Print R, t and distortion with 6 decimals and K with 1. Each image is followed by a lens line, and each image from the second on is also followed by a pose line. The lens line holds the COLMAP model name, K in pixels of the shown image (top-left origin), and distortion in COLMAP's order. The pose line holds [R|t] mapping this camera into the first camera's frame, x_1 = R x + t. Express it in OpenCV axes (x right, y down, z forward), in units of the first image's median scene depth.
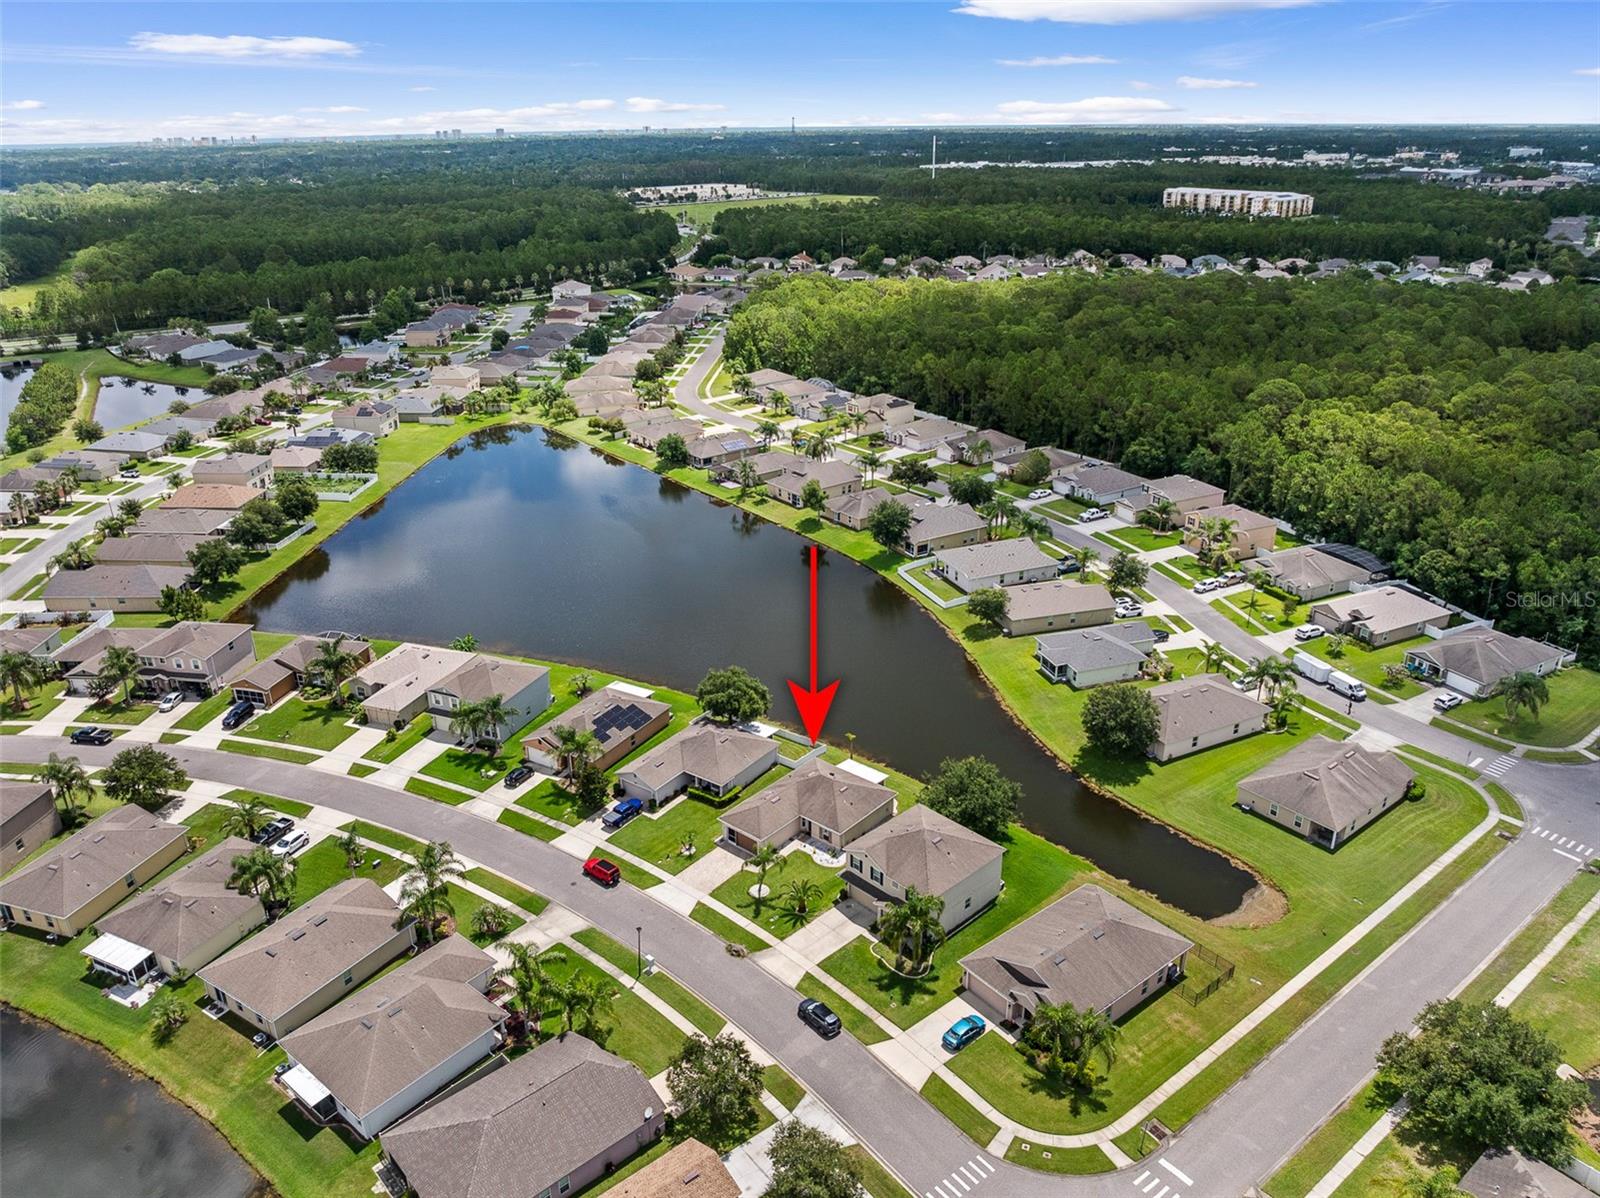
lens RADIAL K [[1133.5, 0, 800.0], [0, 1133.5, 599.0], [0, 0, 1]] dist [-0.051275, 0.021673]
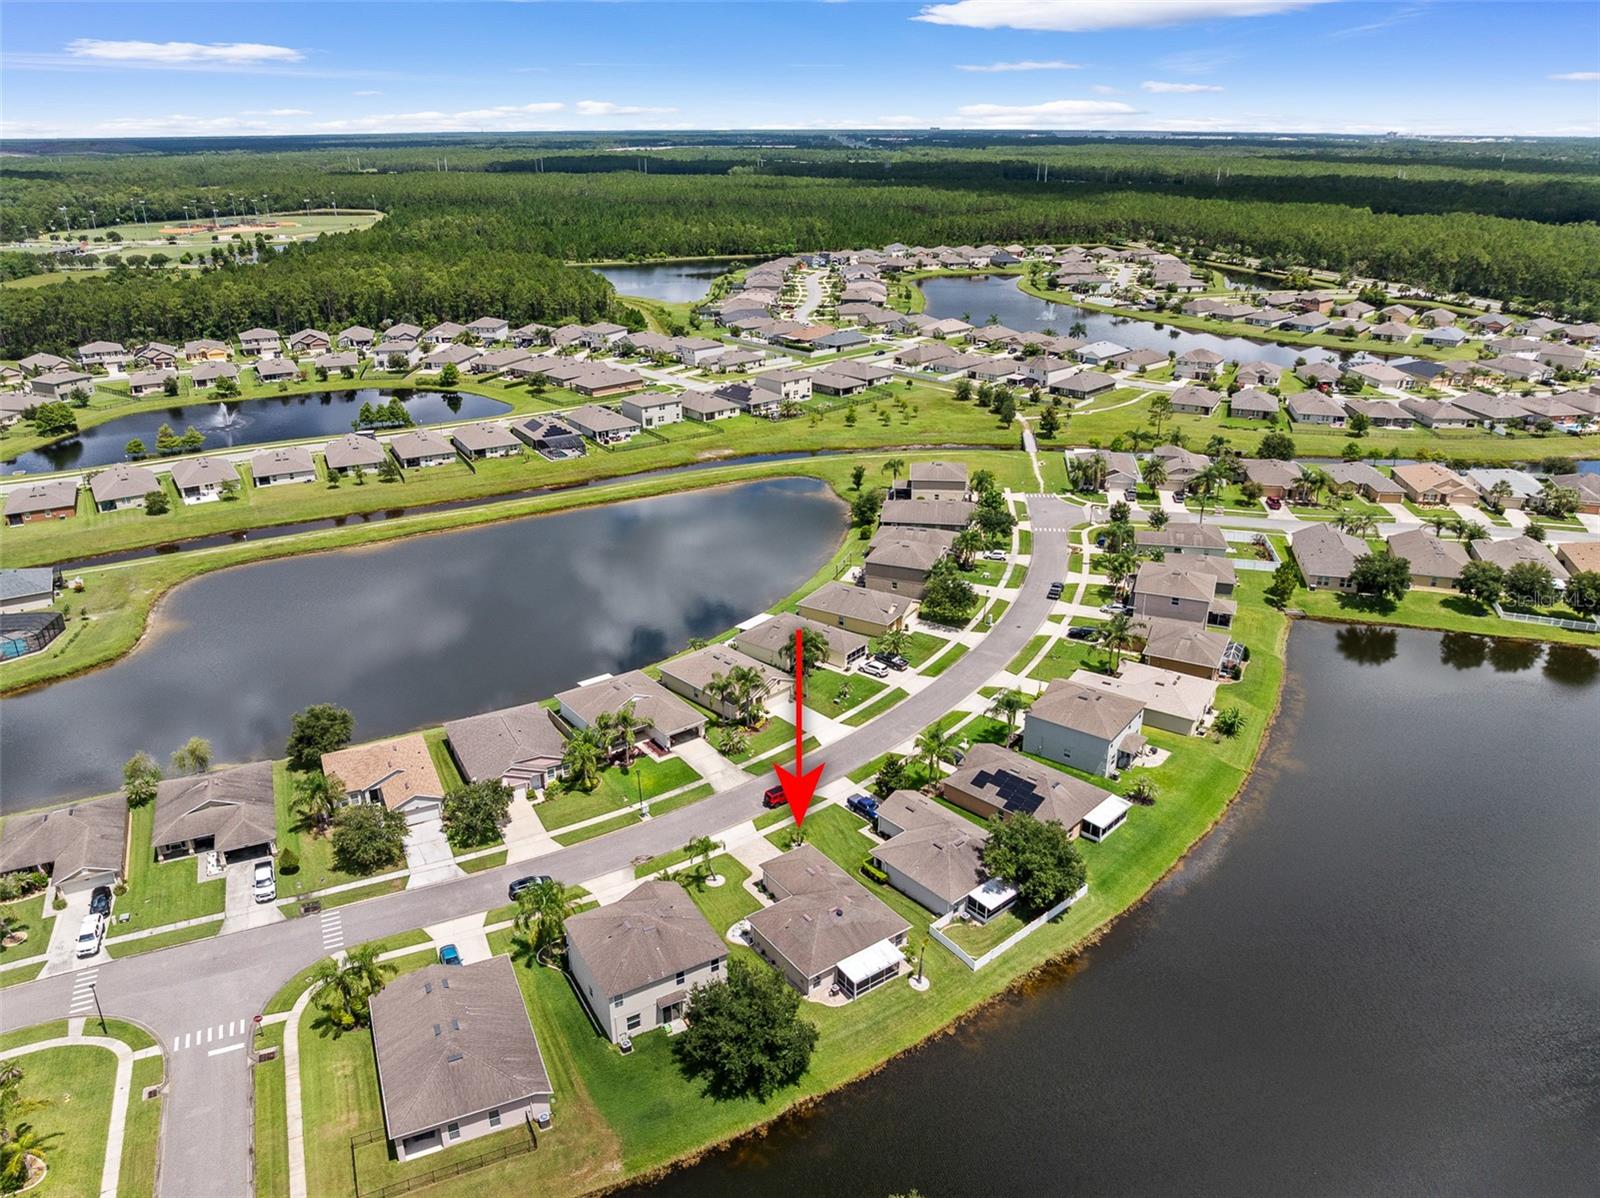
lens RADIAL K [[1133.5, 0, 800.0], [0, 1133.5, 599.0], [0, 0, 1]] dist [-0.051275, 0.021673]
pose [[-0.236647, 0.393975, -0.888134, 0.505100], [-0.374847, 0.806308, 0.457556, -0.297106], [0.896375, 0.441194, -0.043129, 0.671899]]
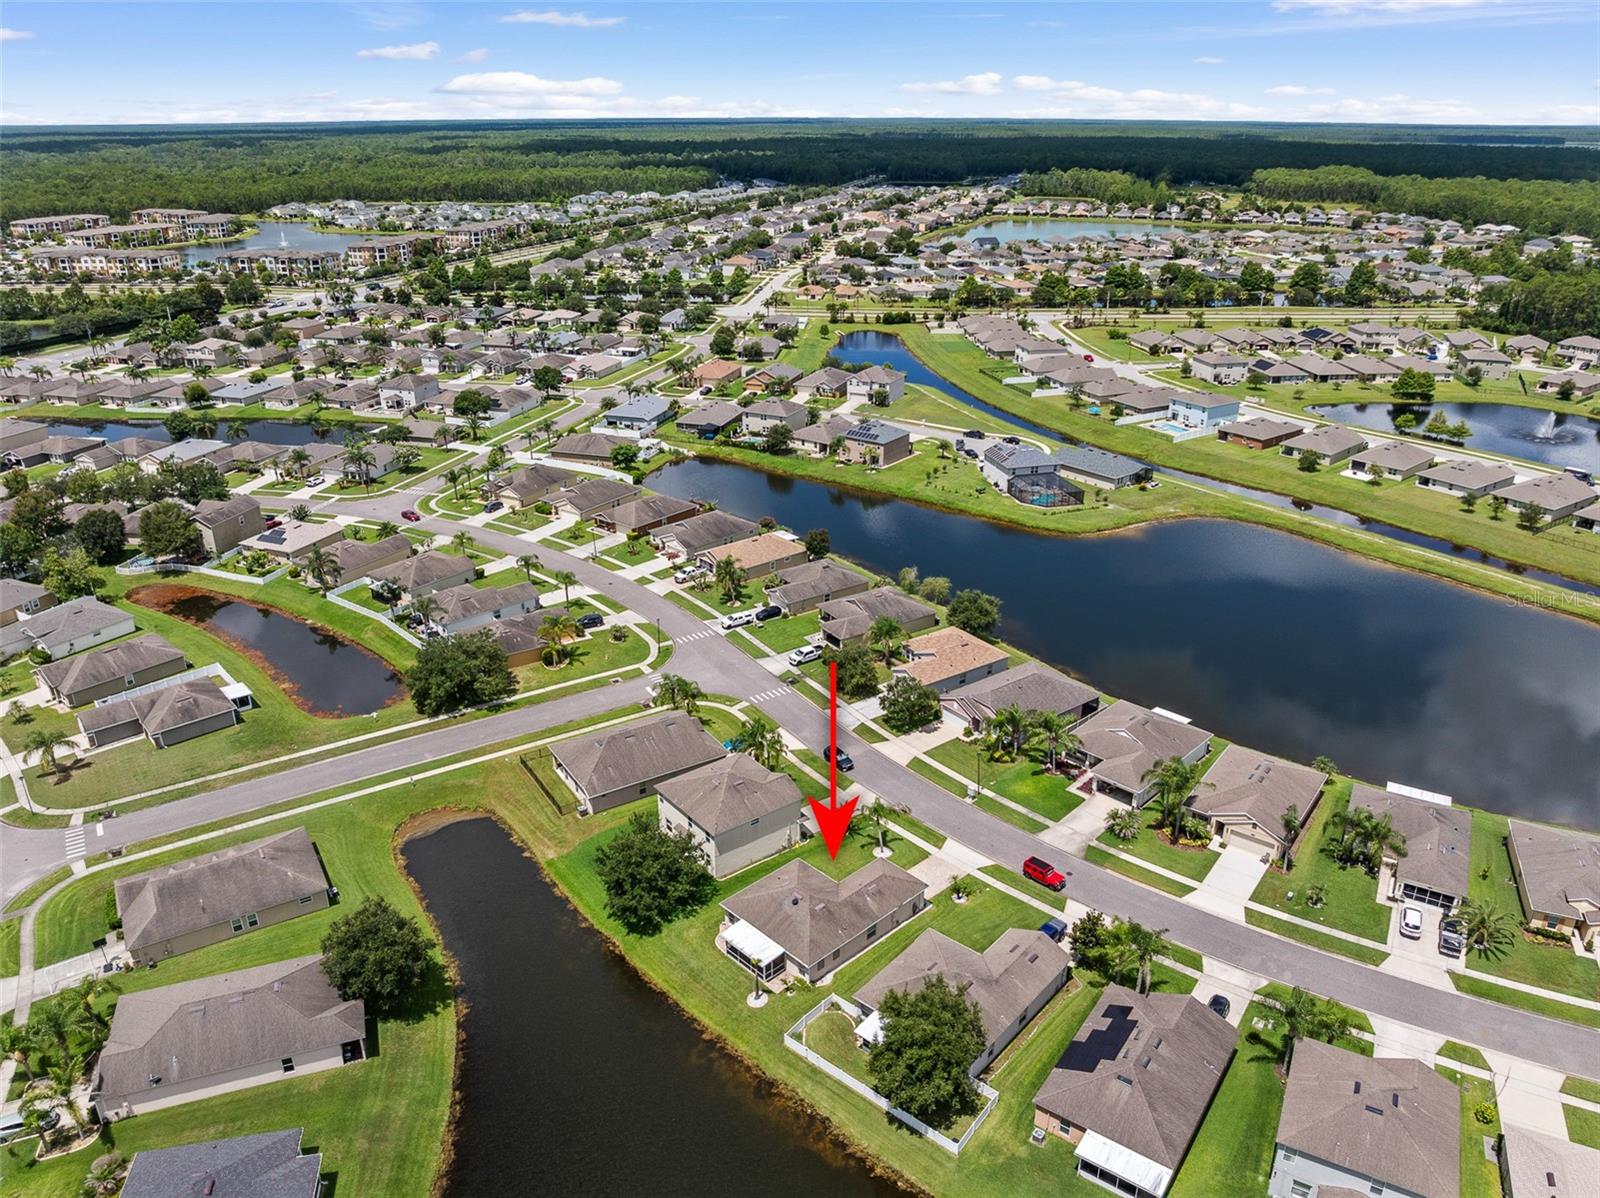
lens RADIAL K [[1133.5, 0, 800.0], [0, 1133.5, 599.0], [0, 0, 1]] dist [-0.051275, 0.021673]
pose [[-0.995199, -0.023229, 0.095077, -0.036063], [0.052970, 0.689033, 0.722792, -0.440214], [-0.082300, 0.724358, -0.684494, 1.039384]]
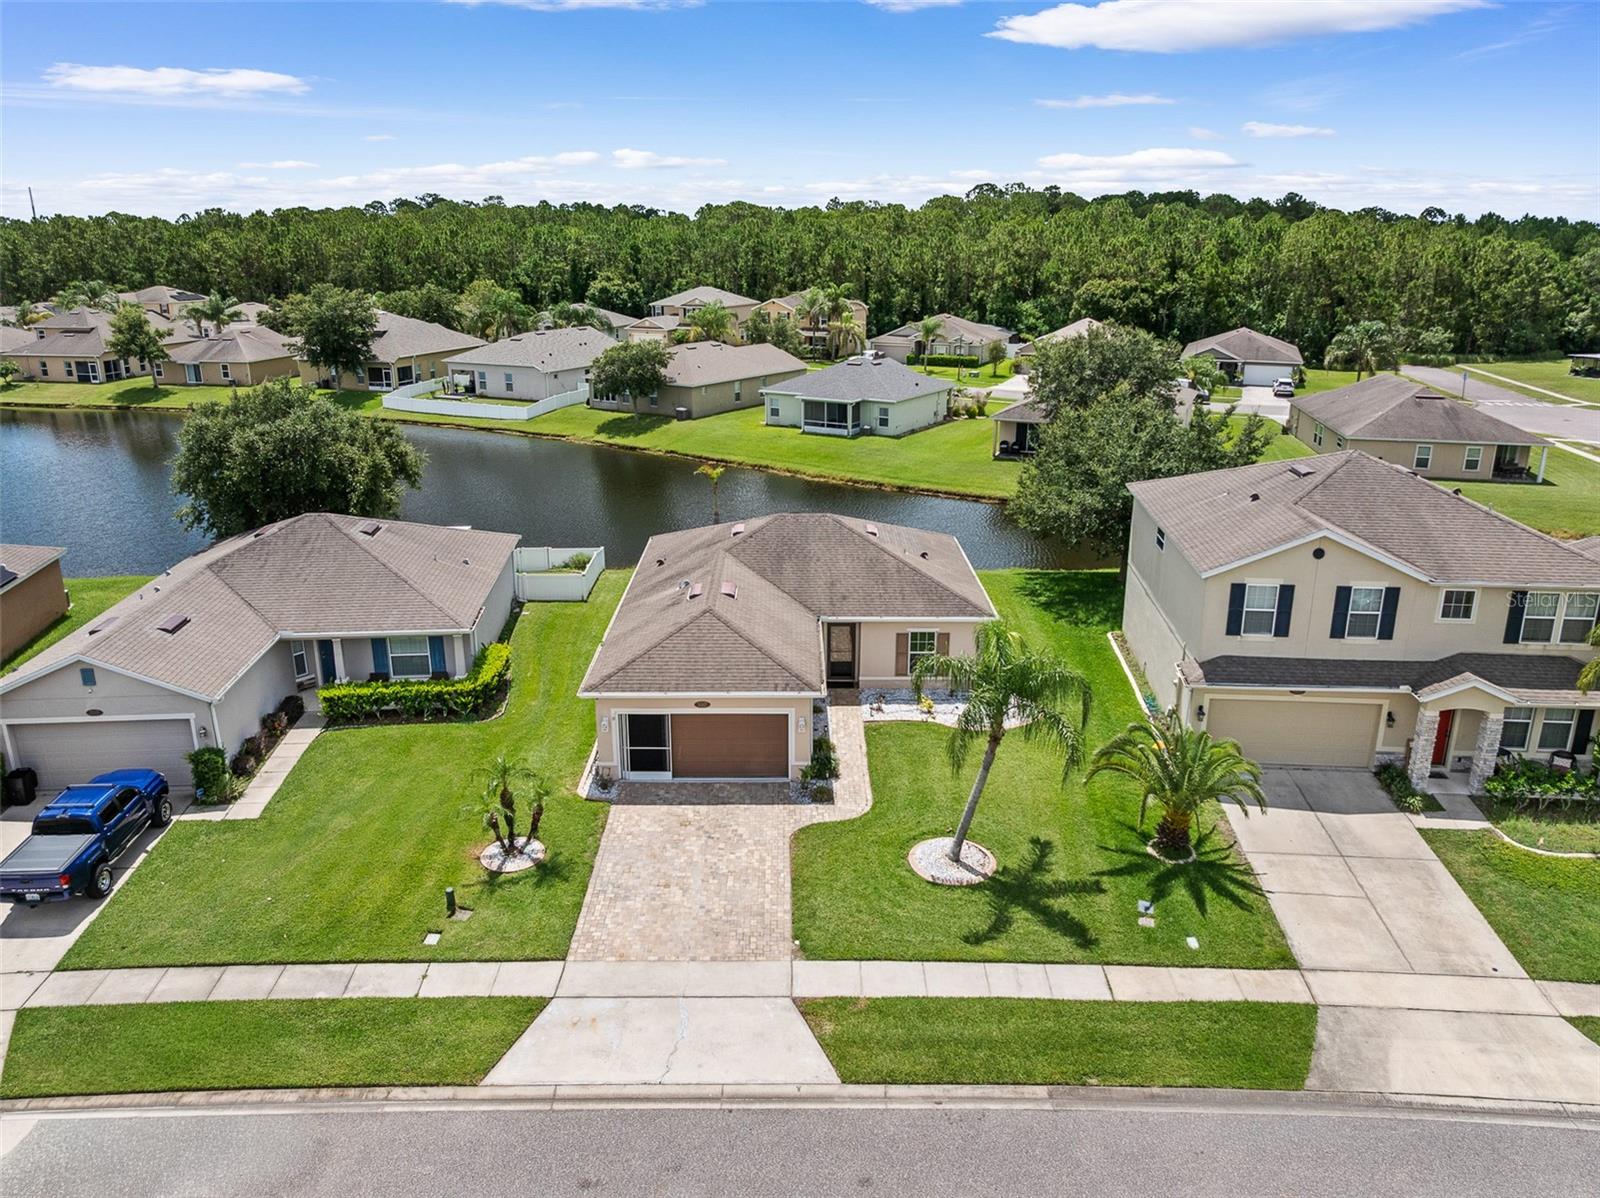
lens RADIAL K [[1133.5, 0, 800.0], [0, 1133.5, 599.0], [0, 0, 1]] dist [-0.051275, 0.021673]
pose [[0.753142, -0.184981, 0.631316, -0.132656], [0.246470, 0.969098, -0.010078, 0.134503], [-0.609943, 0.163191, 0.775460, 0.556754]]
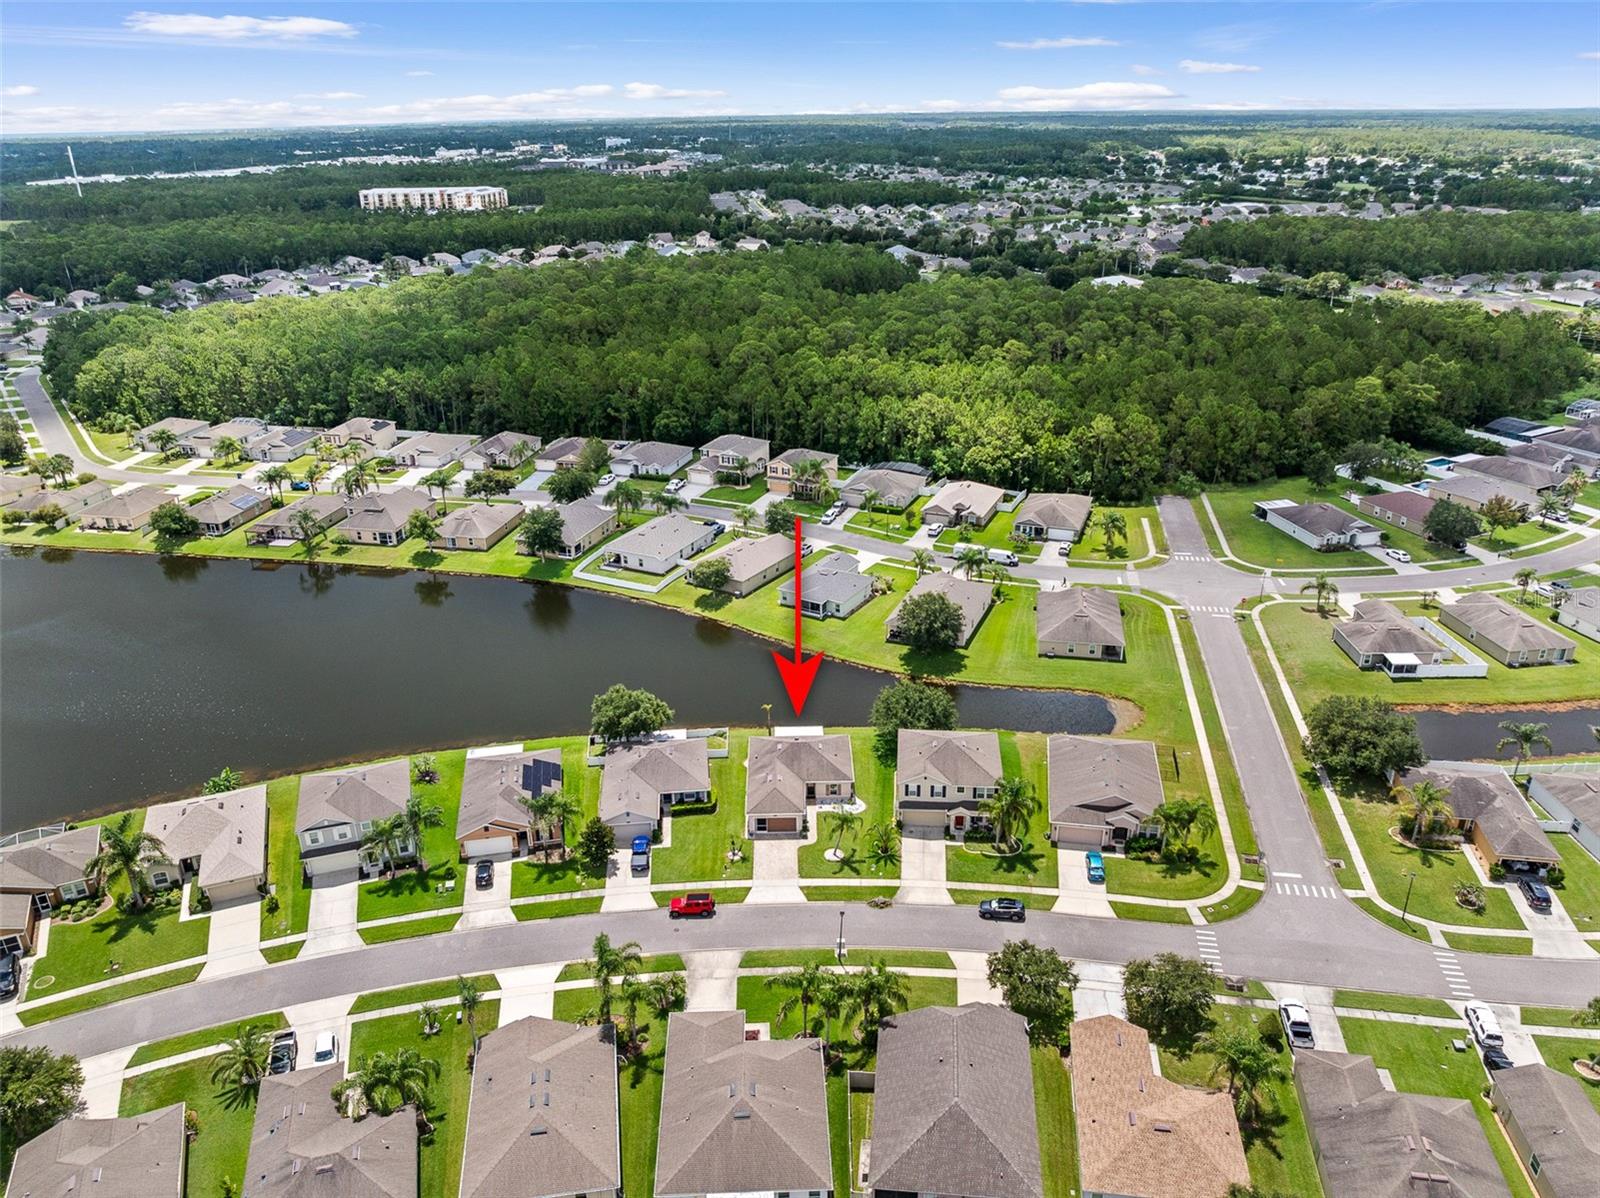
lens RADIAL K [[1133.5, 0, 800.0], [0, 1133.5, 599.0], [0, 0, 1]] dist [-0.051275, 0.021673]
pose [[0.749034, -0.261372, 0.608796, -0.424085], [0.261771, 0.960881, 0.090460, -0.047220], [-0.608624, 0.091608, 0.788153, 0.119083]]
